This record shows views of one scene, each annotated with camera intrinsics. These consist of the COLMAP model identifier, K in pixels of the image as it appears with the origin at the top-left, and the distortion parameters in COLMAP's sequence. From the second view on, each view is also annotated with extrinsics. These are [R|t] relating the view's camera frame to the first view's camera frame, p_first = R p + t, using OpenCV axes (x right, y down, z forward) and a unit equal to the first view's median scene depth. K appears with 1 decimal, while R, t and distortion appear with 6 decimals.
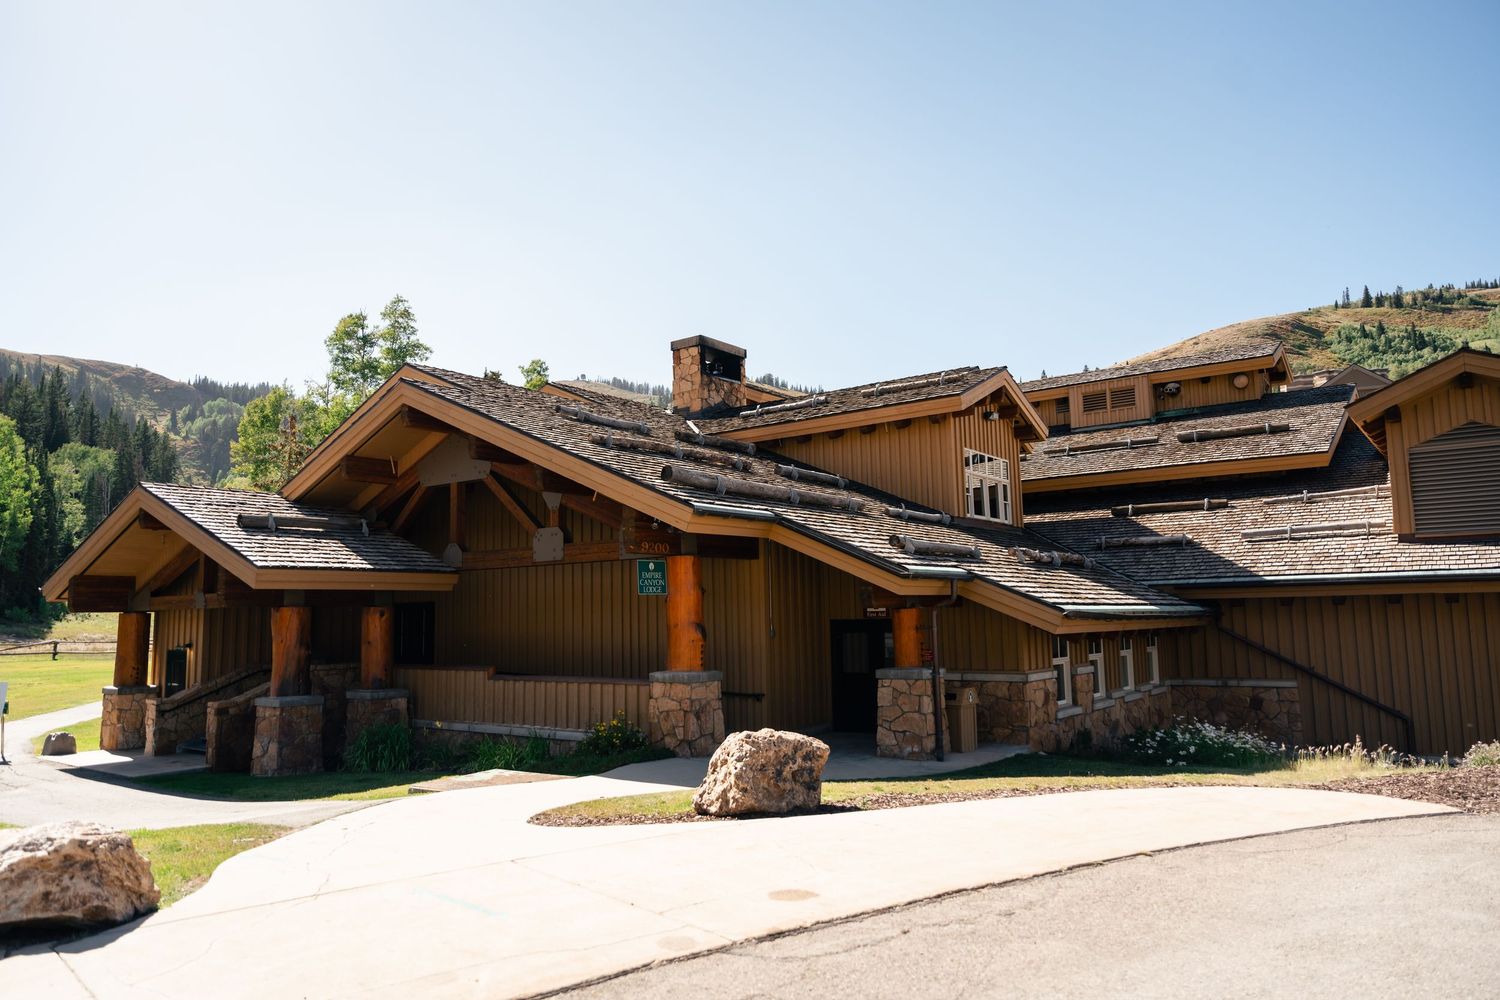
lens RADIAL K [[1039.8, 0, 752.4], [0, 1039.8, 503.1], [0, 0, 1]] dist [0.007420, 0.001667]
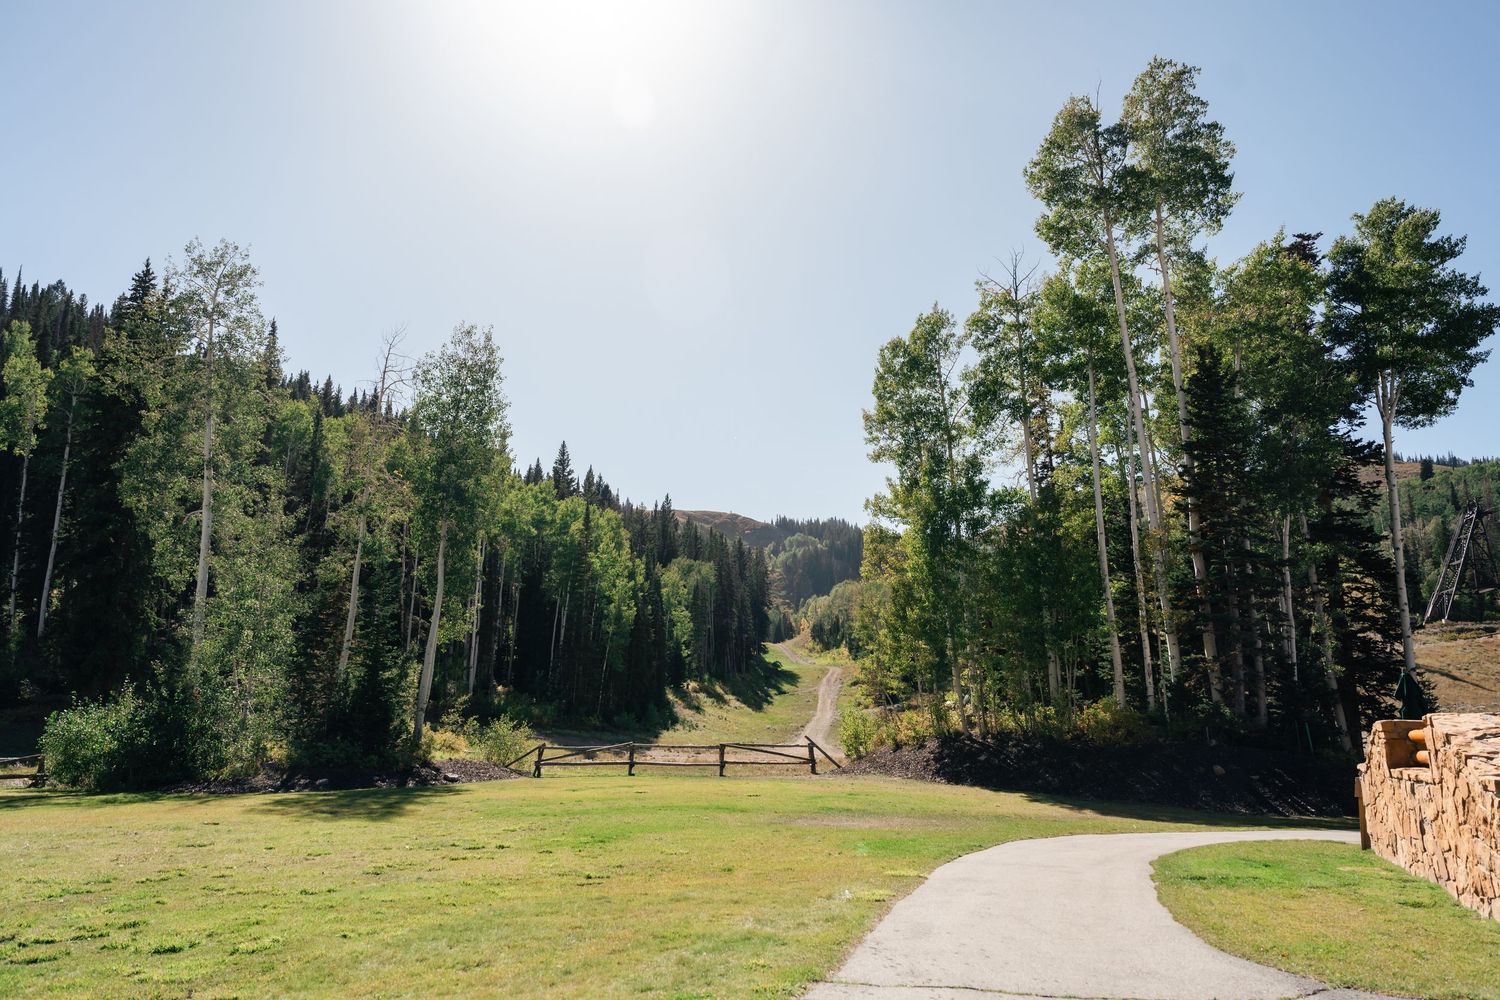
lens RADIAL K [[1039.8, 0, 751.9], [0, 1039.8, 500.1], [0, 0, 1]] dist [0.007420, 0.001667]
pose [[0.867264, -0.108168, -0.485956, -0.093662], [0.049769, 0.990059, -0.131554, 0.023565], [0.495355, 0.089906, 0.864026, 0.156667]]
